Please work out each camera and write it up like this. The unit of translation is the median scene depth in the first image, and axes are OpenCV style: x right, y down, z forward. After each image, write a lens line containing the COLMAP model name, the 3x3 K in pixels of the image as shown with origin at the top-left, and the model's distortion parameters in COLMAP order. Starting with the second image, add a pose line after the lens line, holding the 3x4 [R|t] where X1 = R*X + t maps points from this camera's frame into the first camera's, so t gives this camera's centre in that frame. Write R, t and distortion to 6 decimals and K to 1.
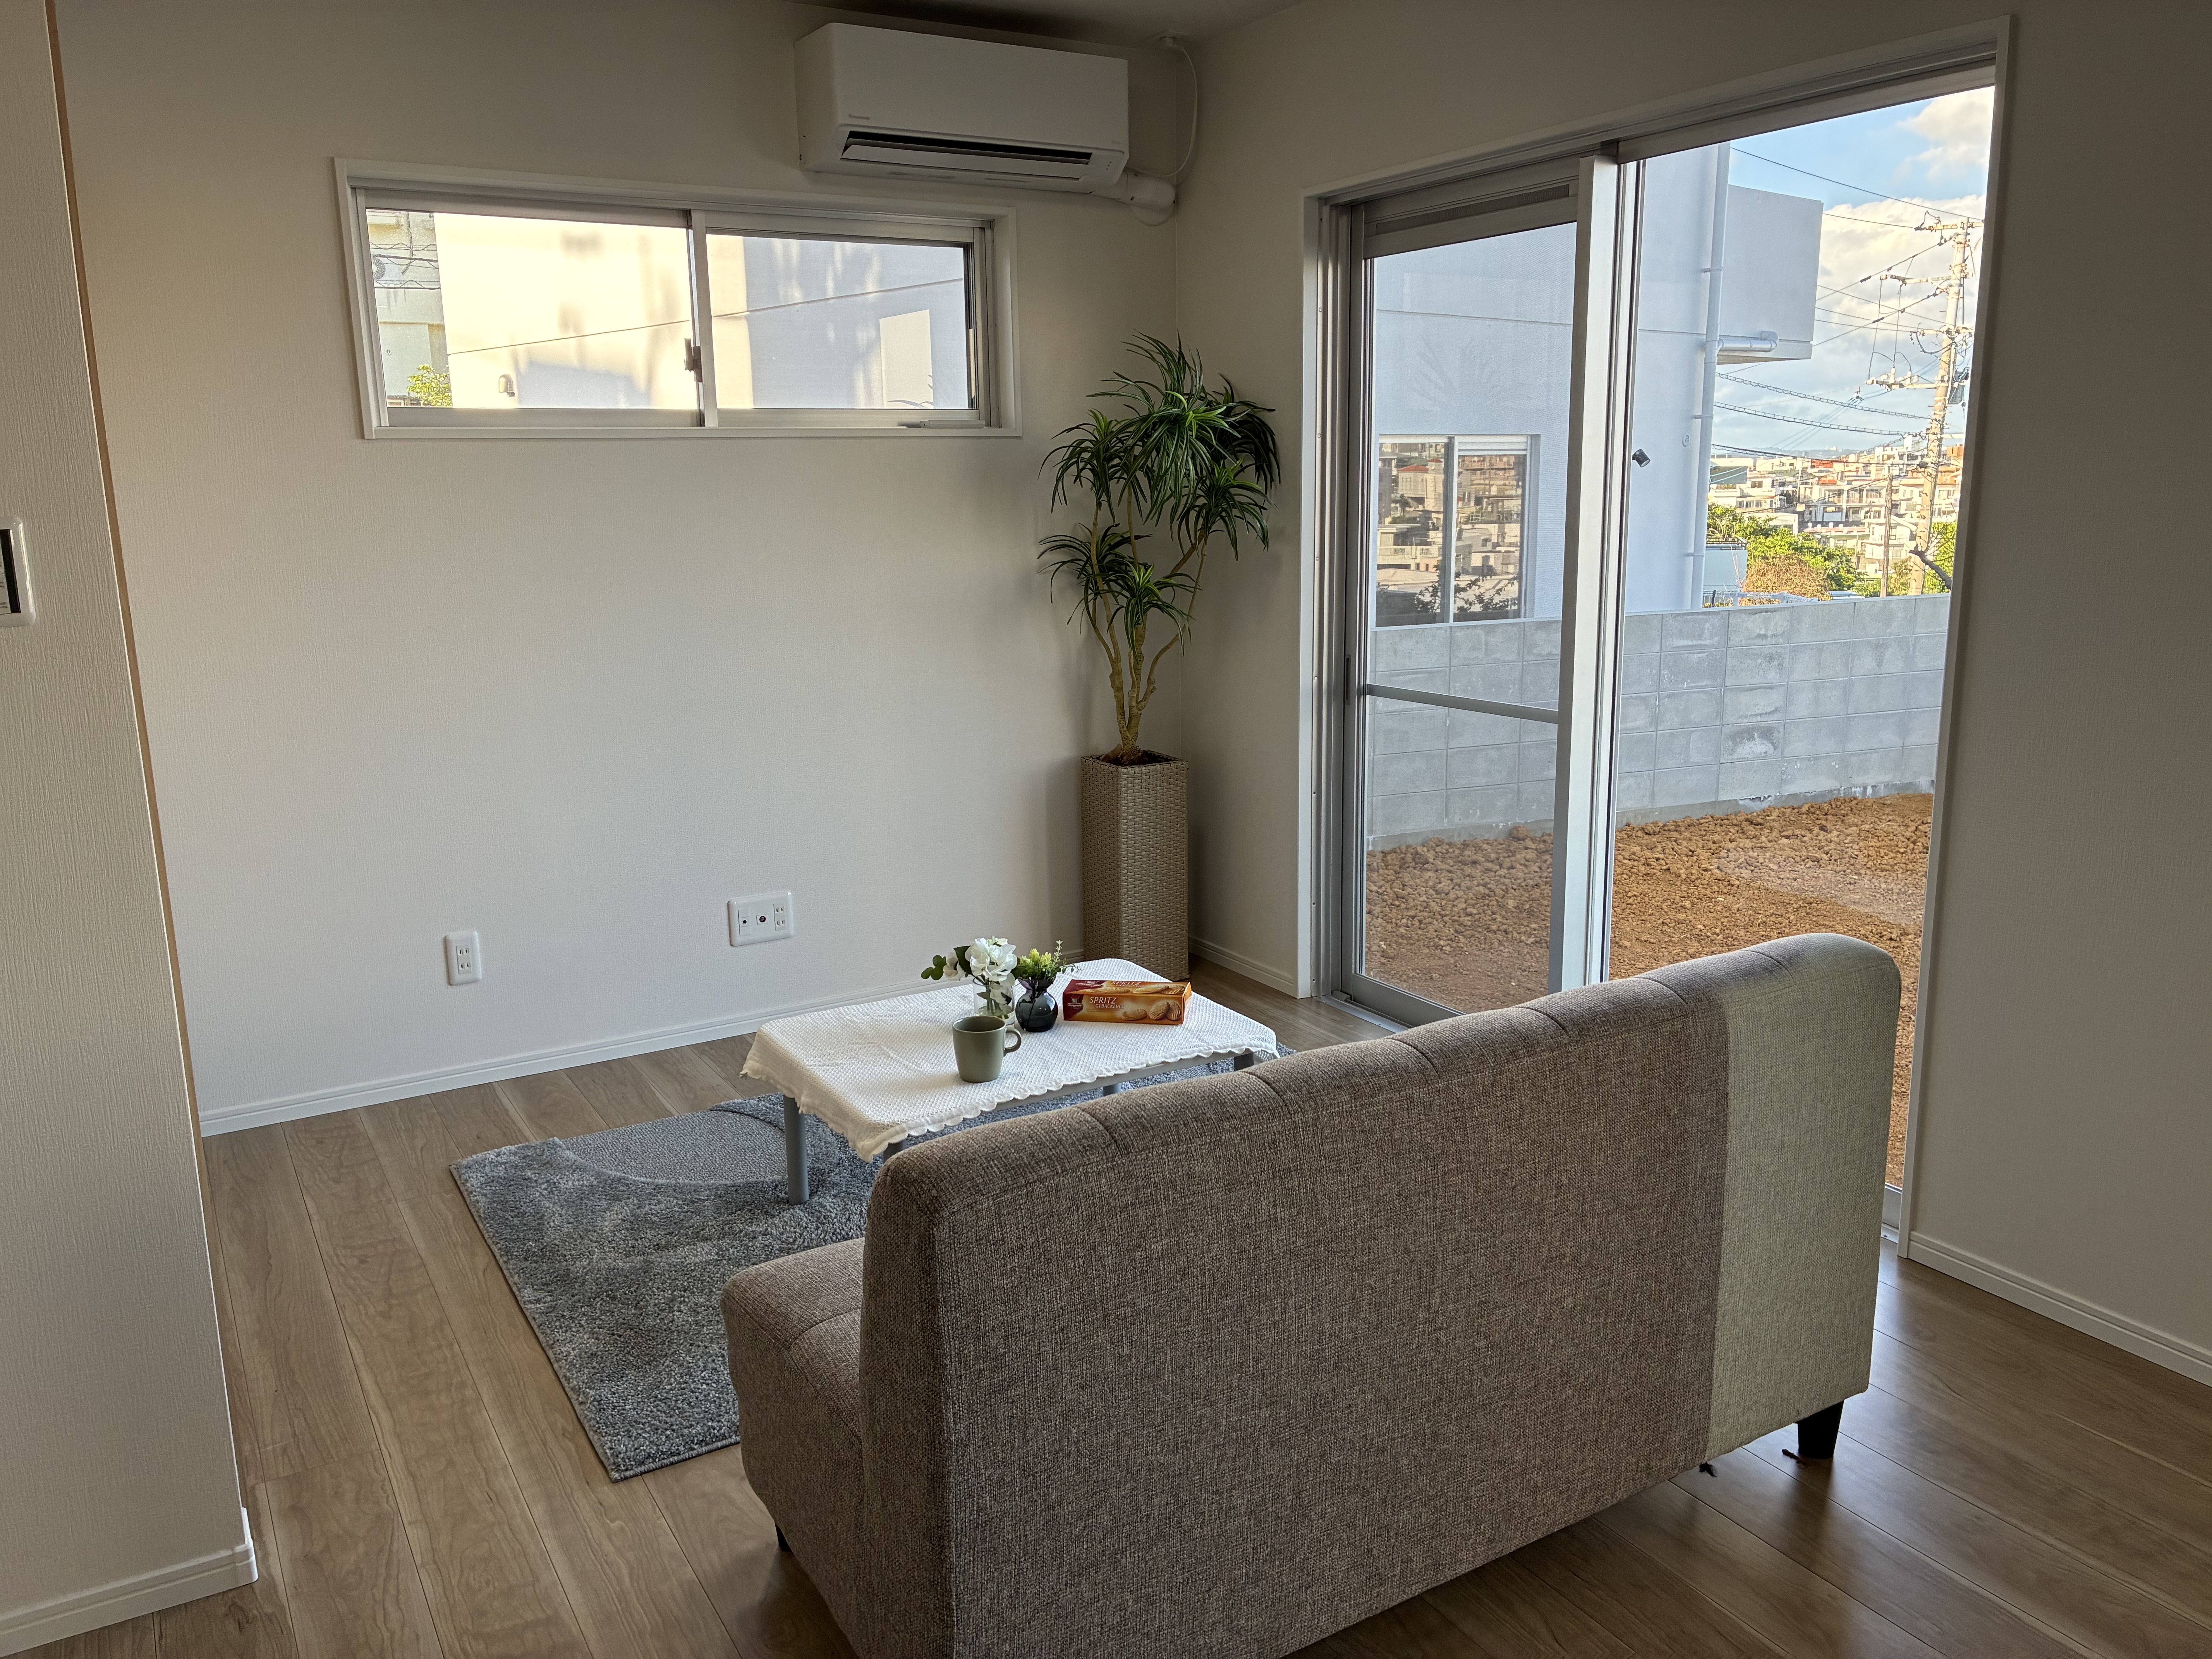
lens RADIAL K [[1670.0, 0, 1112.6], [0, 1670.0, 813.0], [0, 0, 1]] dist [0.057626, -0.063144]
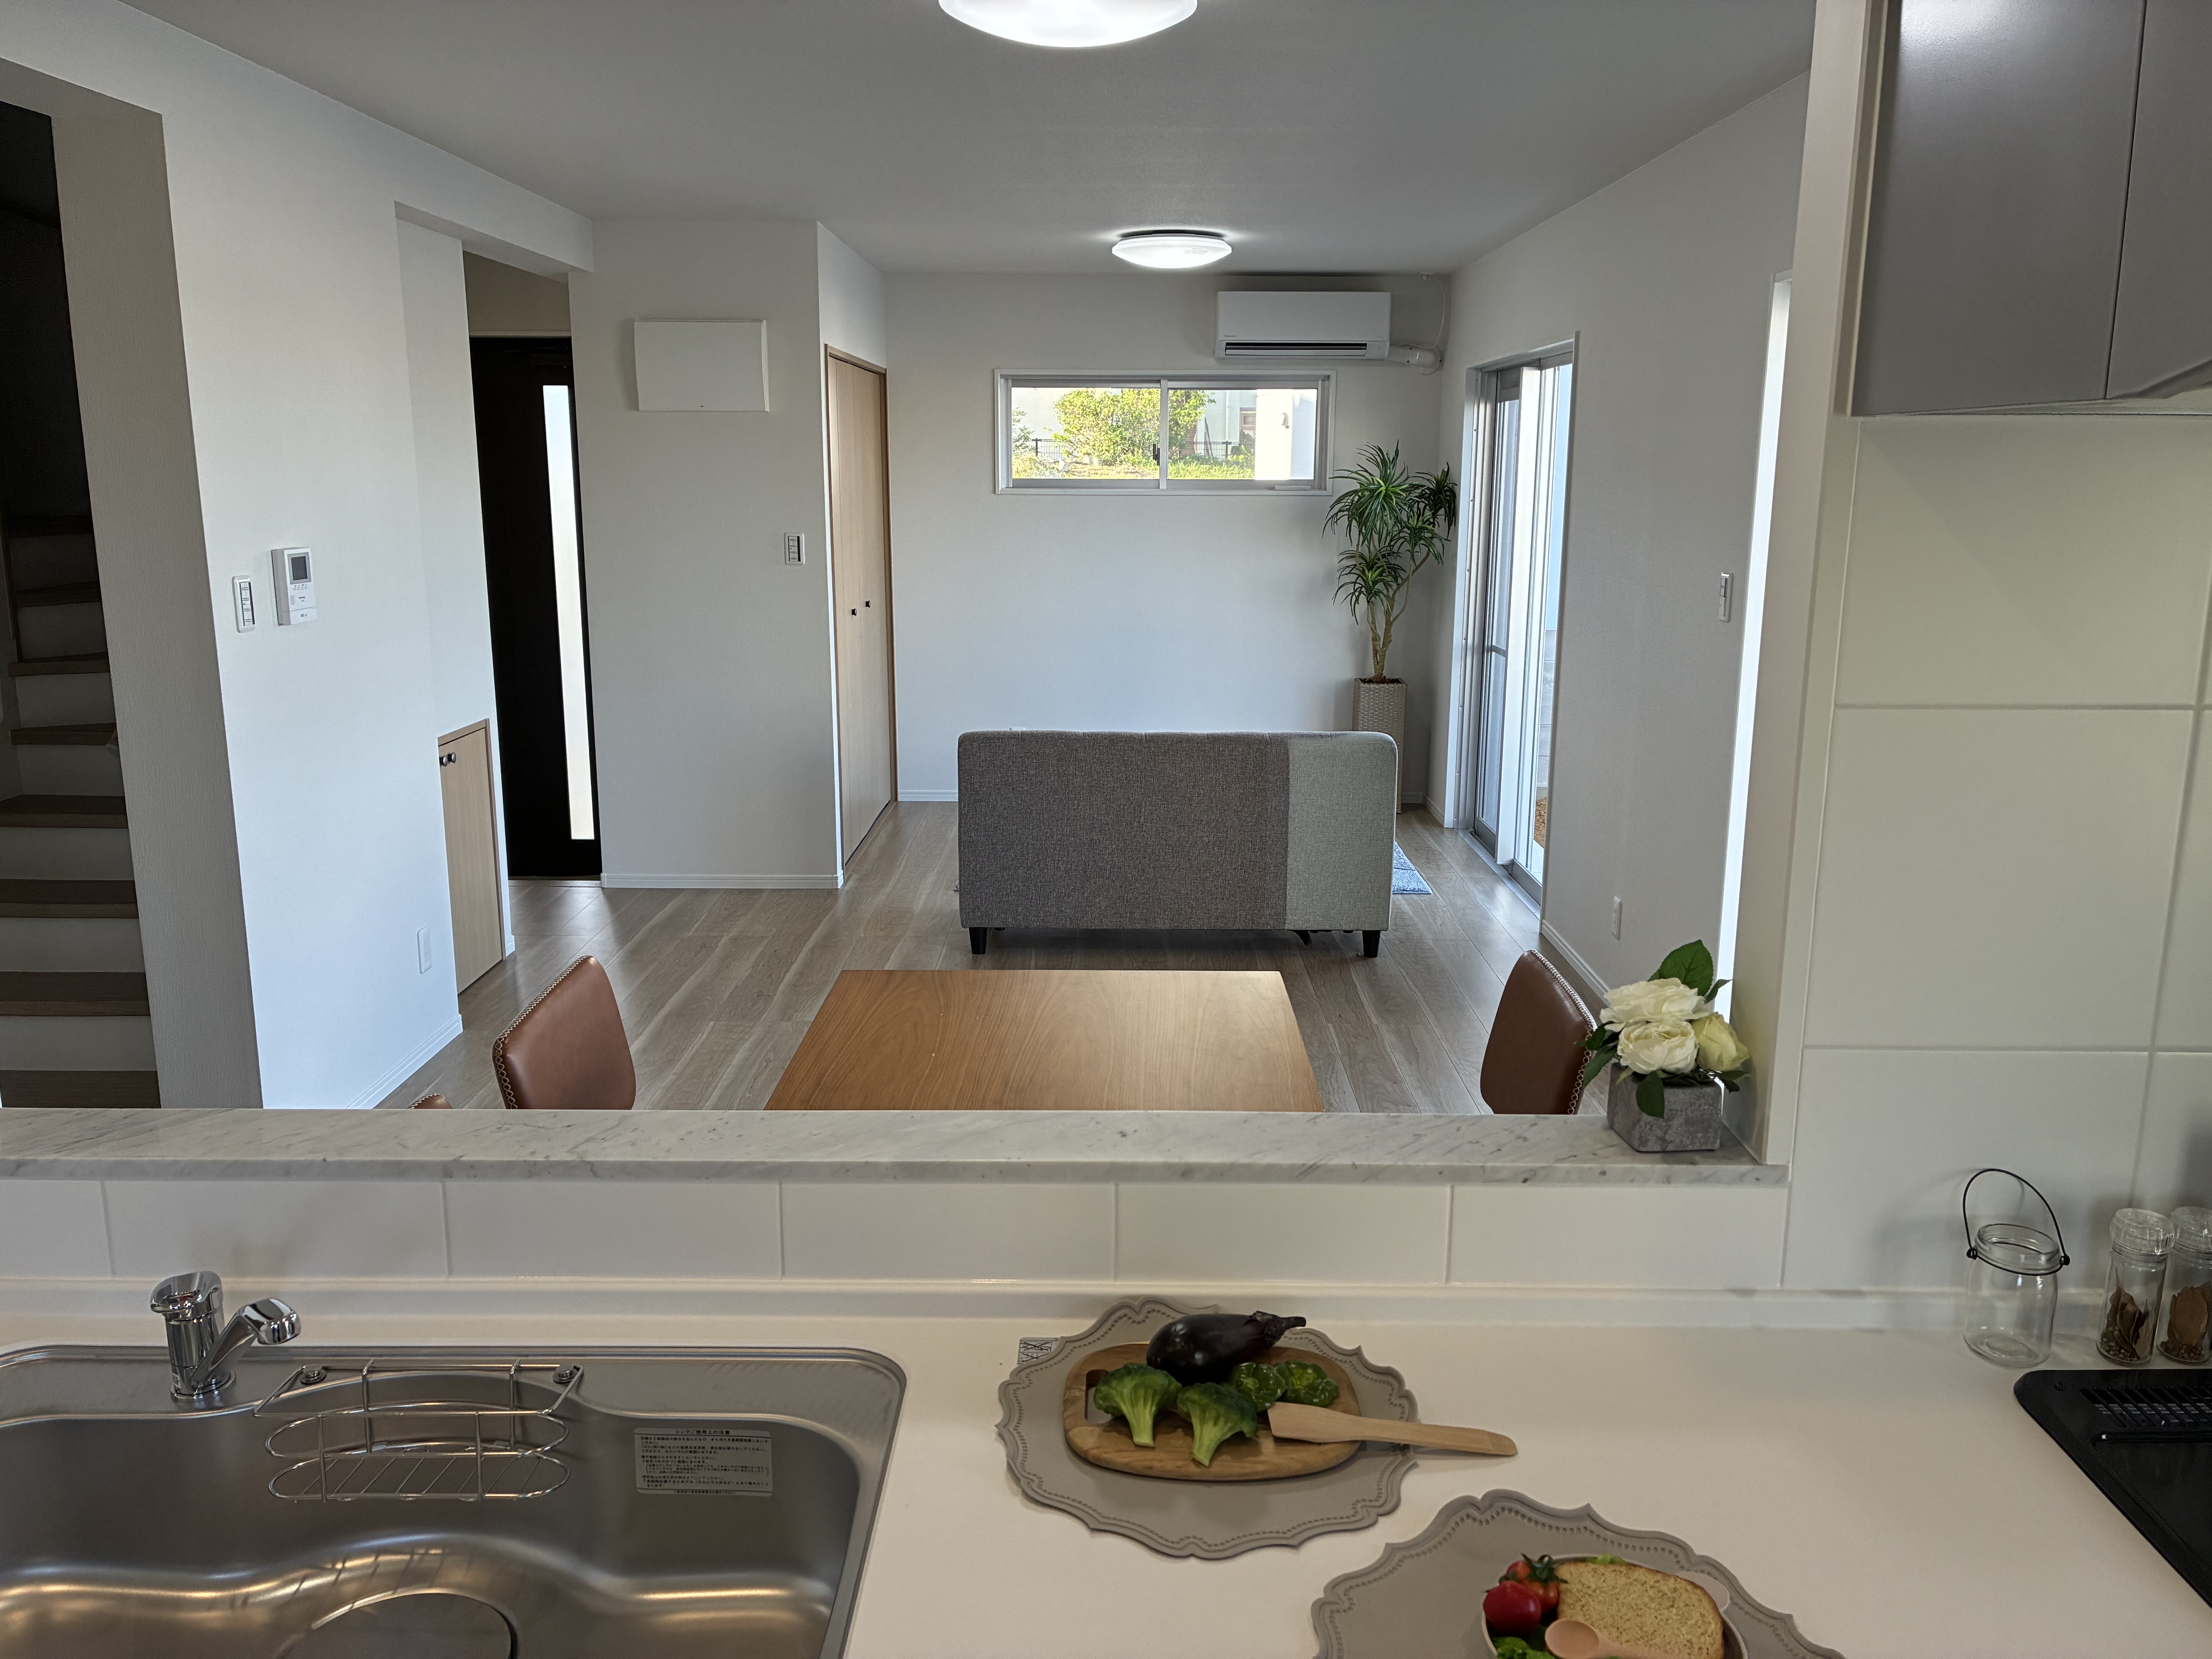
lens RADIAL K [[1691.5, 0, 1111.0], [0, 1691.5, 822.8], [0, 0, 1]] dist [0.045977, -0.044615]
pose [[0.855030, 0.129131, -0.502244, 0.723283], [-0.124912, 0.991269, 0.042213, 0.078792], [0.503310, 0.026643, 0.863695, -0.698808]]
